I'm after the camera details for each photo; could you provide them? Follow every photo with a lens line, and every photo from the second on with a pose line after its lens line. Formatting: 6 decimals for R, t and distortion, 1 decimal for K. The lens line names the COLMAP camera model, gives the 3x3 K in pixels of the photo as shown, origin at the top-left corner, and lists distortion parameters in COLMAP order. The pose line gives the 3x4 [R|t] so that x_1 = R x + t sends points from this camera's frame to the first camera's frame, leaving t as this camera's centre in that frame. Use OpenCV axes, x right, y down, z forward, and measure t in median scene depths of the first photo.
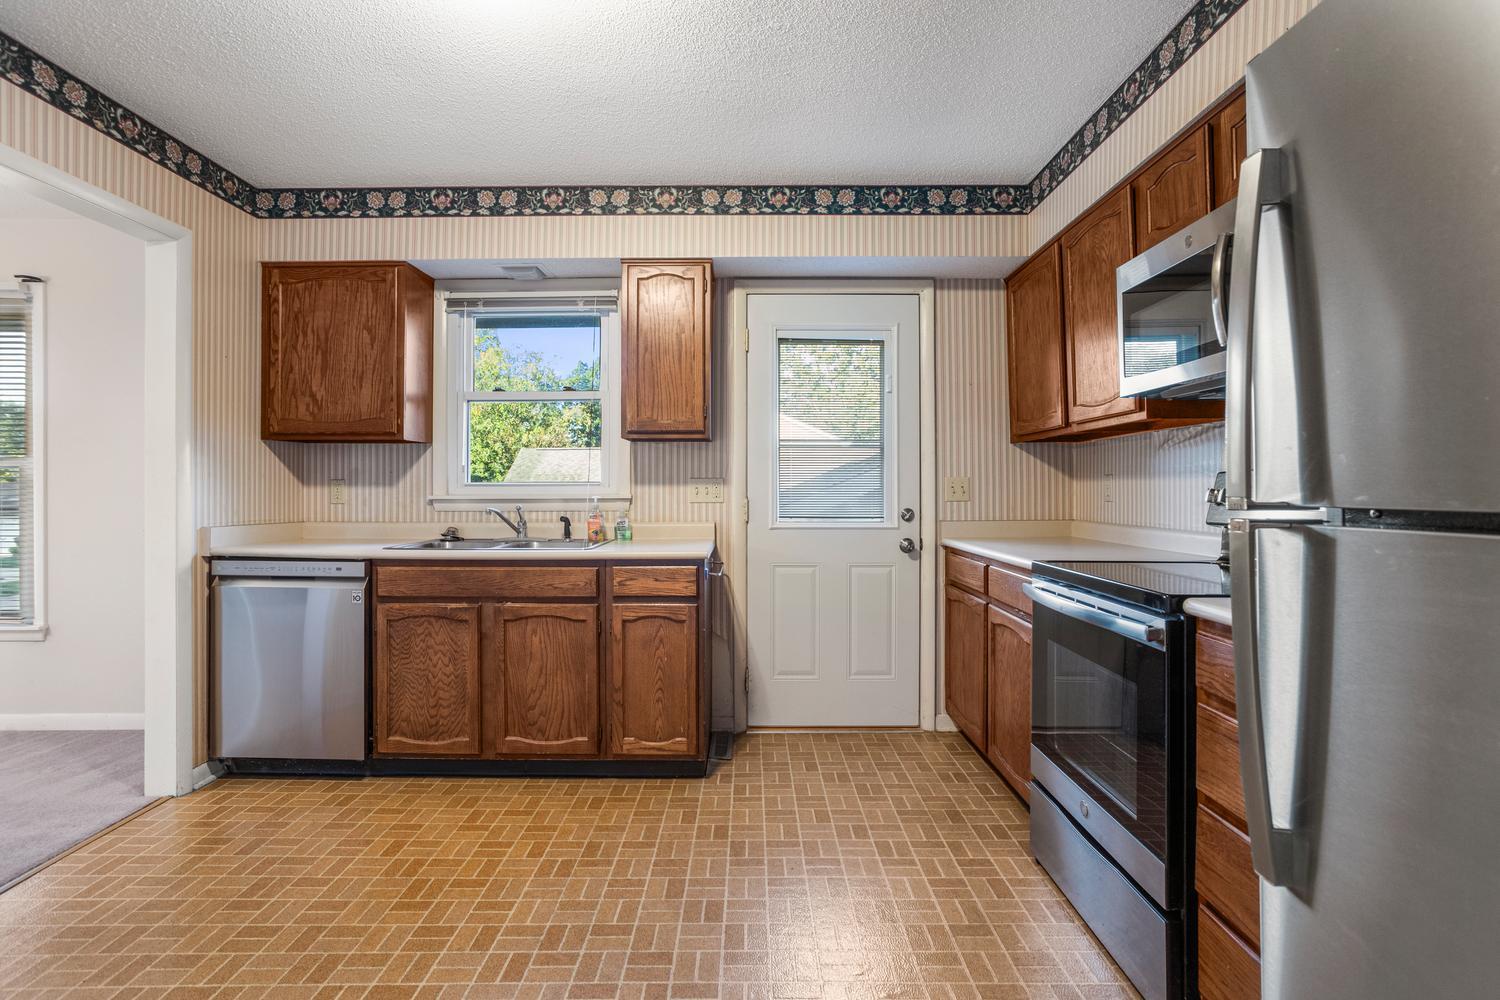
lens RADIAL K [[751.2, 0, 750.4], [0, 751.2, 484.3], [0, 0, 1]] dist [-0.045824, 0.028075]
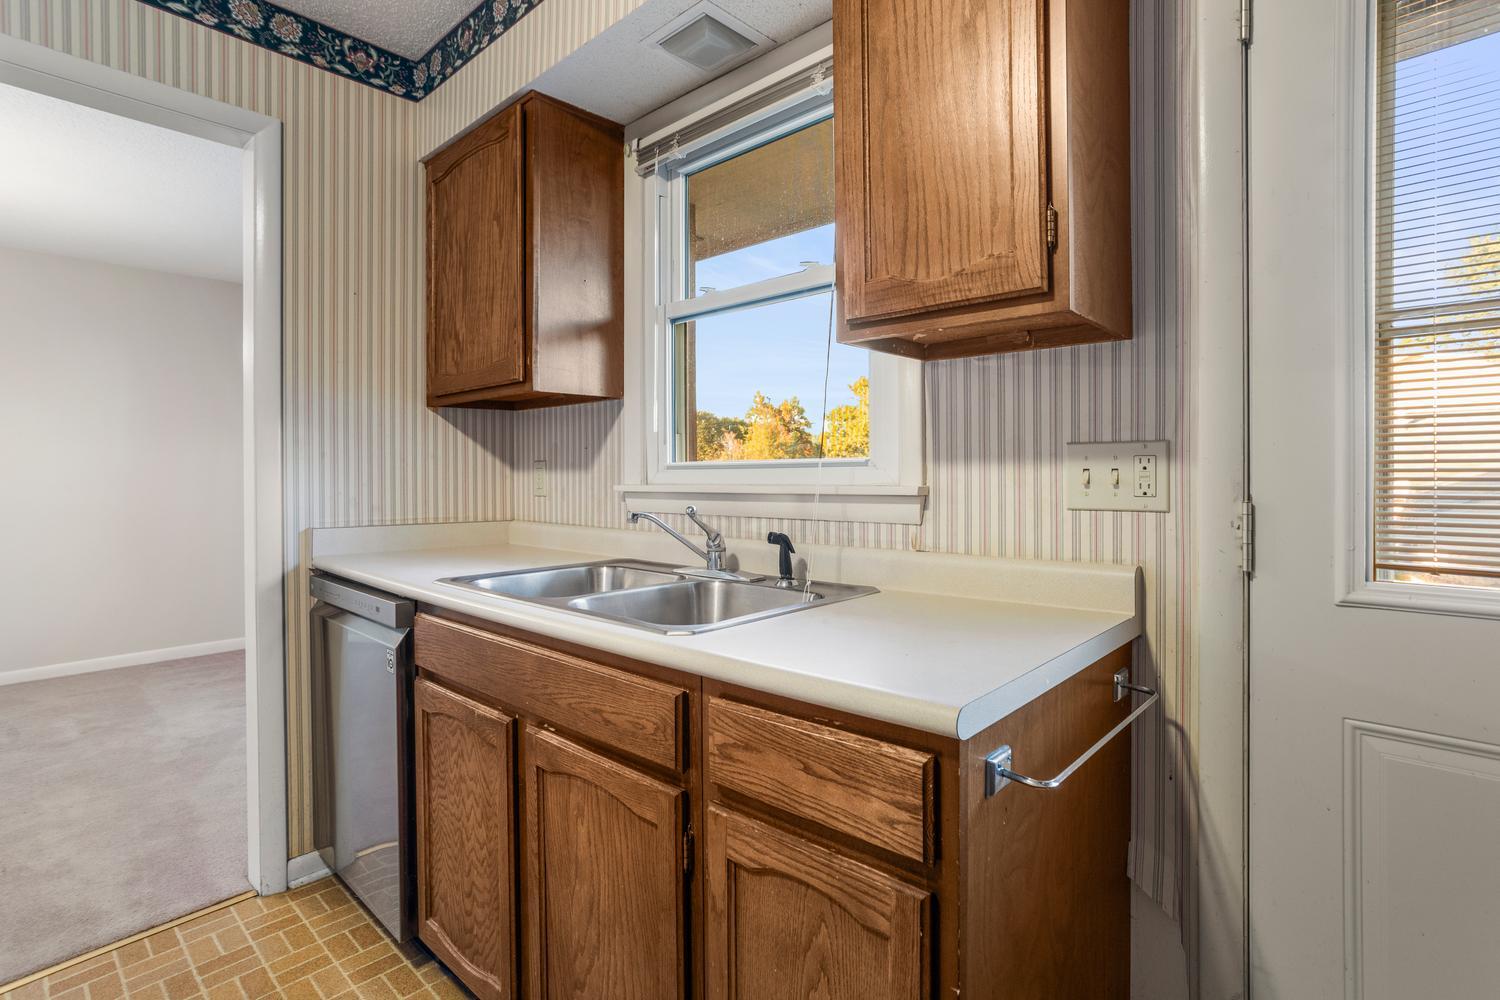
lens RADIAL K [[742.0, 0, 746.8], [0, 742.0, 454.9], [0, 0, 1]] dist [-0.086971, 0.047229]
pose [[0.734360, -0.020886, -0.678439, 0.059856], [0.007050, 0.999707, -0.023144, 0.005867], [0.678724, 0.012213, 0.734292, 0.737446]]
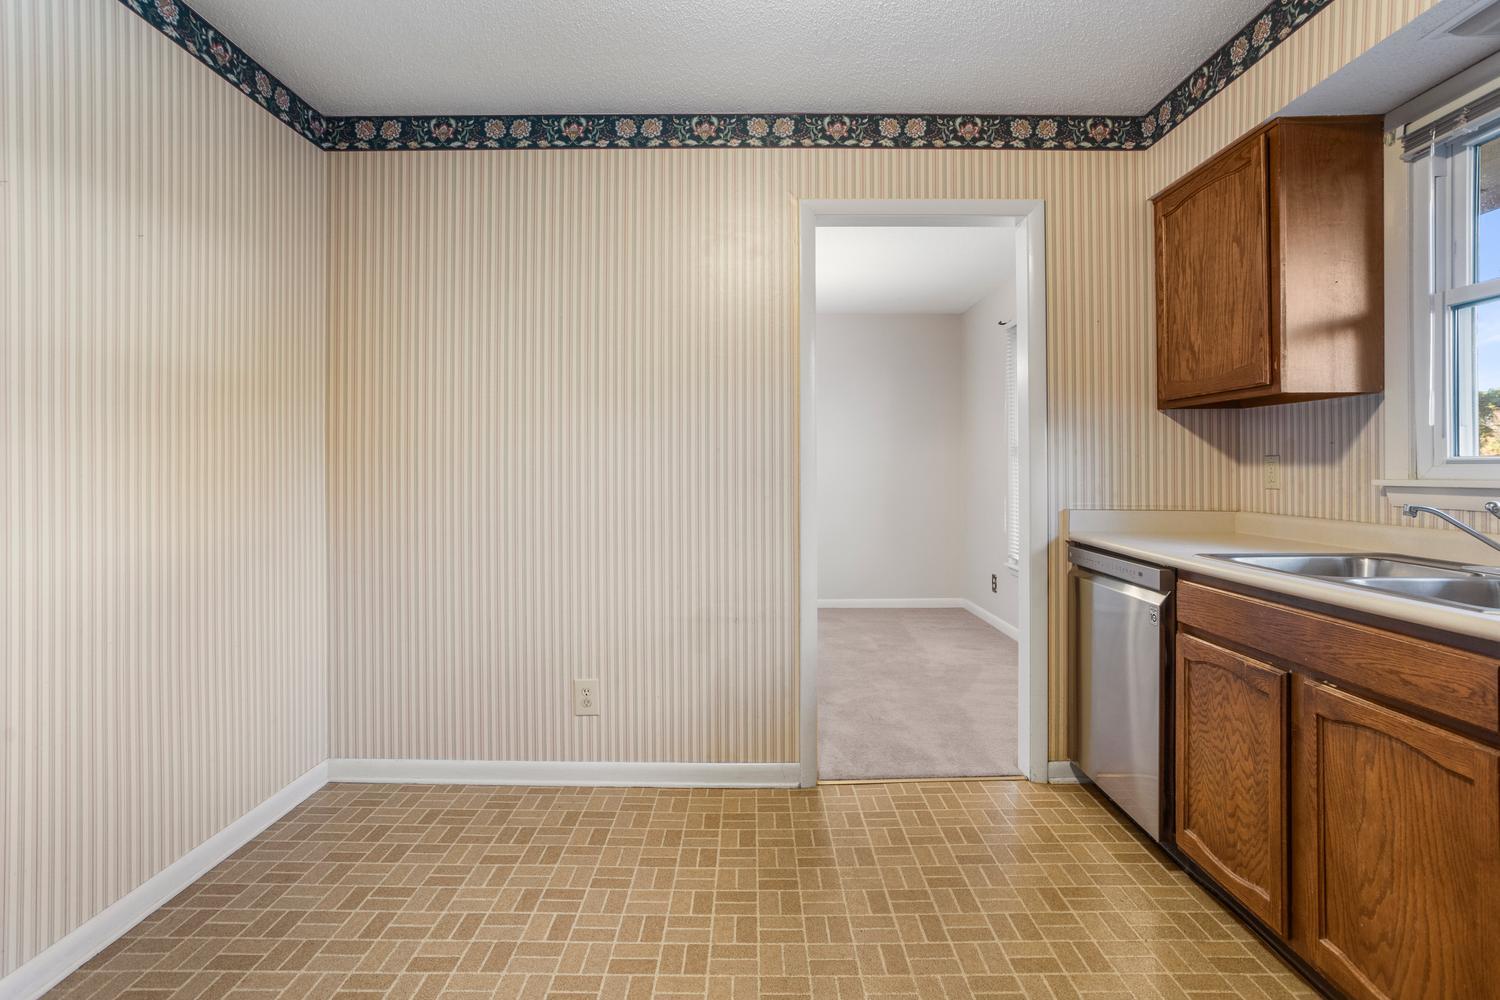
lens RADIAL K [[740.8, 0, 733.3], [0, 740.8, 462.8], [0, 0, 1]] dist [-0.046032, 0.024643]
pose [[-0.015184, -0.007334, -0.999858, 0.188743], [0.004209, 0.999964, -0.007399, 0.004363], [0.999876, -0.004320, -0.015152, 0.572285]]
